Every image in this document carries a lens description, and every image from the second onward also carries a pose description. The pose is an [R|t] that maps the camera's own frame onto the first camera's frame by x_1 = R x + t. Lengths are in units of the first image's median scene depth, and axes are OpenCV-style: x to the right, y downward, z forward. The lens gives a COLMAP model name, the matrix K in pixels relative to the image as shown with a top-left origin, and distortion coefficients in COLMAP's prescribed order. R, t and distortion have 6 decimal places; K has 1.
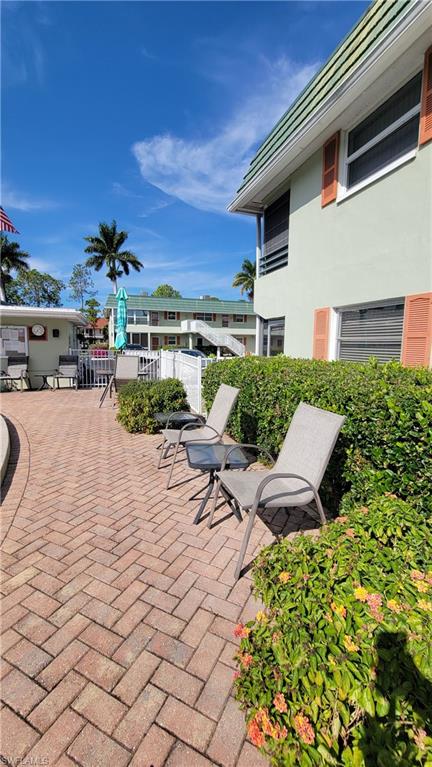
lens RADIAL K [[312.2, 0, 216.0], [0, 312.2, 381.4], [0, 0, 1]] dist [0.000851, 0.000123]
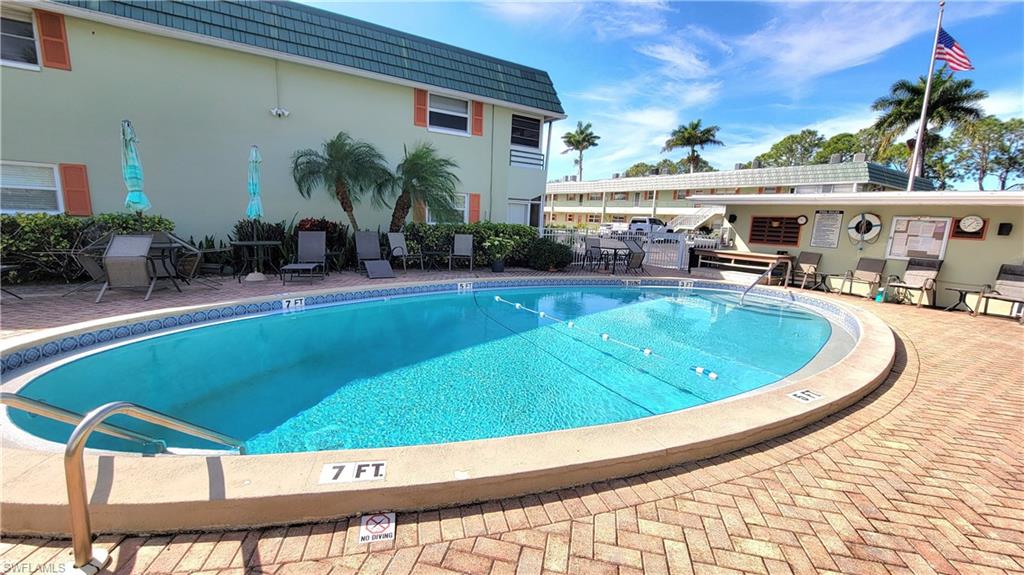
lens RADIAL K [[414.3, 0, 511.8], [0, 414.3, 285.4], [0, 0, 1]] dist [-0.007629, -0.000695]
pose [[0.223477, 0.161806, -0.961185, 0.082597], [-0.161353, 0.978661, 0.127232, 0.013827], [0.961261, 0.126657, 0.244816, -0.156548]]
